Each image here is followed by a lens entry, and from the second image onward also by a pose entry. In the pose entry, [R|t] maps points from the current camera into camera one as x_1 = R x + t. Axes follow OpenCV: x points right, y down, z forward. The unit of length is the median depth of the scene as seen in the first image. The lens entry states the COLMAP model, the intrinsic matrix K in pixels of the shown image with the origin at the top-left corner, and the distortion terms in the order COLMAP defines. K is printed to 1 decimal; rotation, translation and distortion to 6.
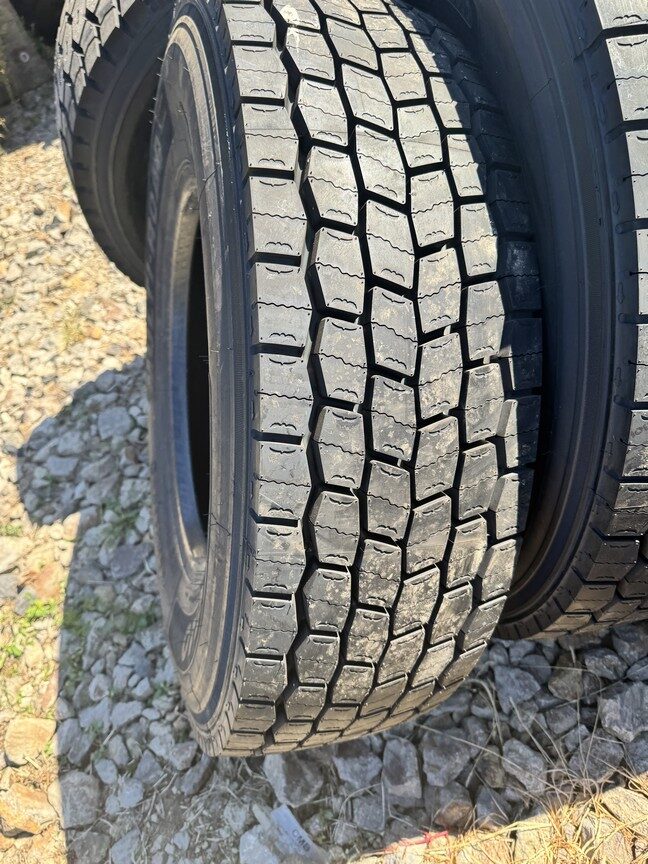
lens RADIAL K [[616.1, 0, 324.0], [0, 616.1, 432.0], [0, 0, 1]] dist [0.147439, -0.318500]
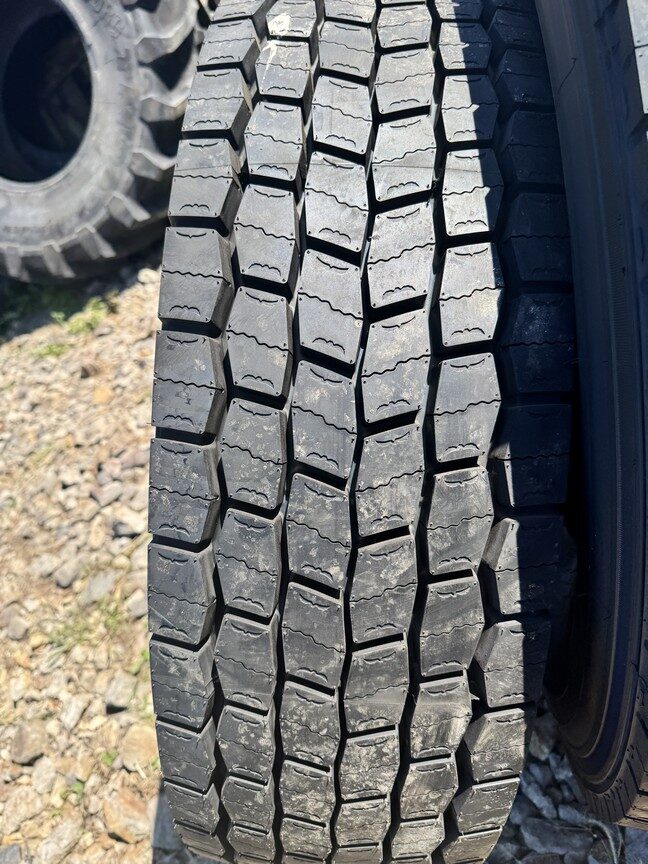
lens RADIAL K [[616.1, 0, 324.0], [0, 616.1, 432.0], [0, 0, 1]] dist [0.147439, -0.318500]
pose [[0.929756, 0.074404, -0.360581, 0.363039], [-0.079992, 0.996795, -0.000574, -0.136633], [0.359382, 0.029377, 0.932728, 0.274380]]
